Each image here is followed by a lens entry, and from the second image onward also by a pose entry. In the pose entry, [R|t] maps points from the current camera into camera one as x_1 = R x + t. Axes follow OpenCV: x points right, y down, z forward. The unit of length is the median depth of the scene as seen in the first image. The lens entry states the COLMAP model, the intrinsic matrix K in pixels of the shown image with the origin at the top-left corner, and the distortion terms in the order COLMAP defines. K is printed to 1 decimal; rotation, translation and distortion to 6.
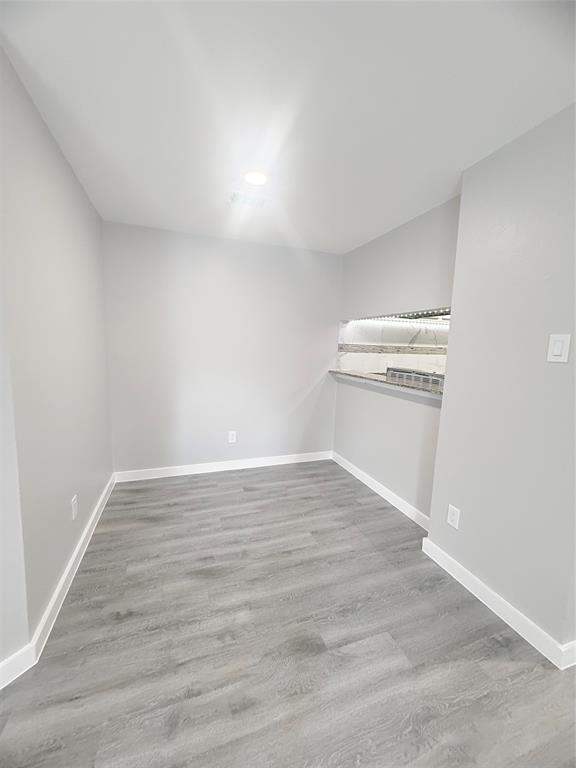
lens RADIAL K [[306.3, 0, 287.8], [0, 306.3, 384.0], [0, 0, 1]] dist [0.000018, 0.000005]
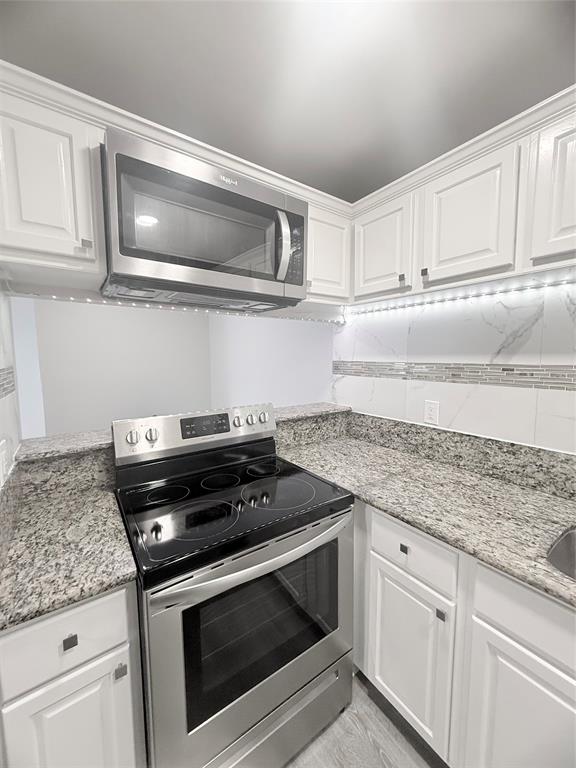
lens RADIAL K [[306.3, 0, 288.5], [0, 306.3, 384.6], [0, 0, 1]] dist [0.000018, 0.000005]
pose [[0.266062, 0.053576, -0.962466, 0.677108], [-0.116060, 0.992971, 0.023191, -0.081628], [0.956944, 0.105533, 0.270410, 0.700085]]
